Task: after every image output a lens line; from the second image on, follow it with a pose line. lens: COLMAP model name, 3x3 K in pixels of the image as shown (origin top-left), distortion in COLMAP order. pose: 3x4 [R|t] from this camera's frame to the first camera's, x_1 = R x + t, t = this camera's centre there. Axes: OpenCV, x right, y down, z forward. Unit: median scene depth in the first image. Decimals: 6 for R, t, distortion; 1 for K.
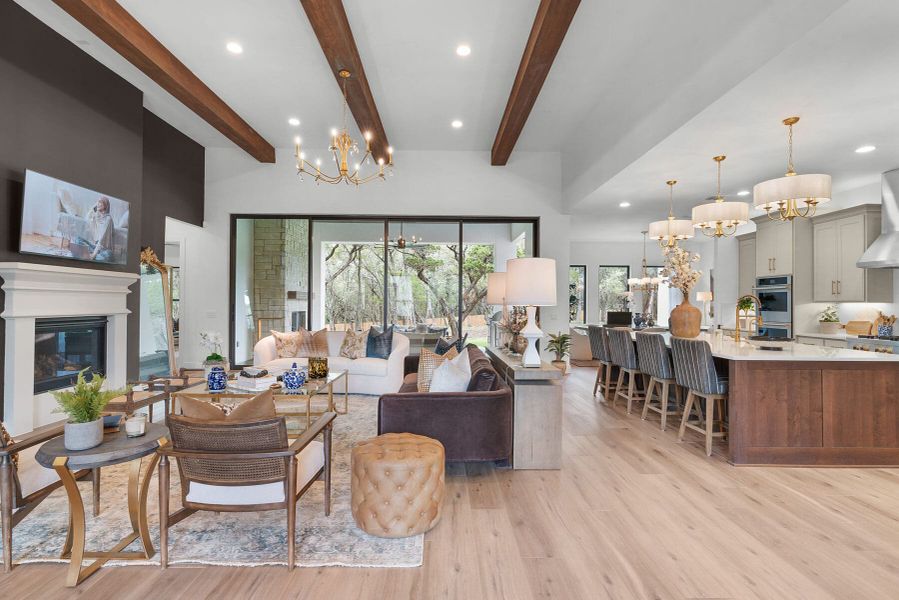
lens RADIAL K [[439.8, 0, 445.7], [0, 439.8, 297.7], [0, 0, 1]] dist [0.000739, 0.000324]
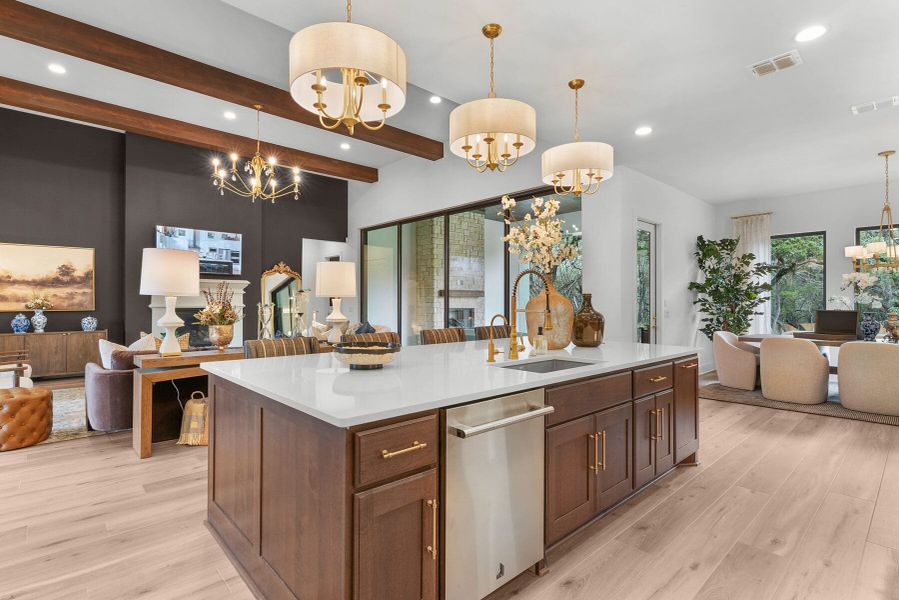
lens RADIAL K [[437.5, 0, 445.9], [0, 437.5, 302.2], [0, 0, 1]] dist [0.000246, 0.000508]
pose [[0.664636, -0.006664, -0.747138, 0.888329], [0.014123, 0.999894, 0.003645, 0.024049], [0.747034, -0.012975, 0.664659, 0.518632]]
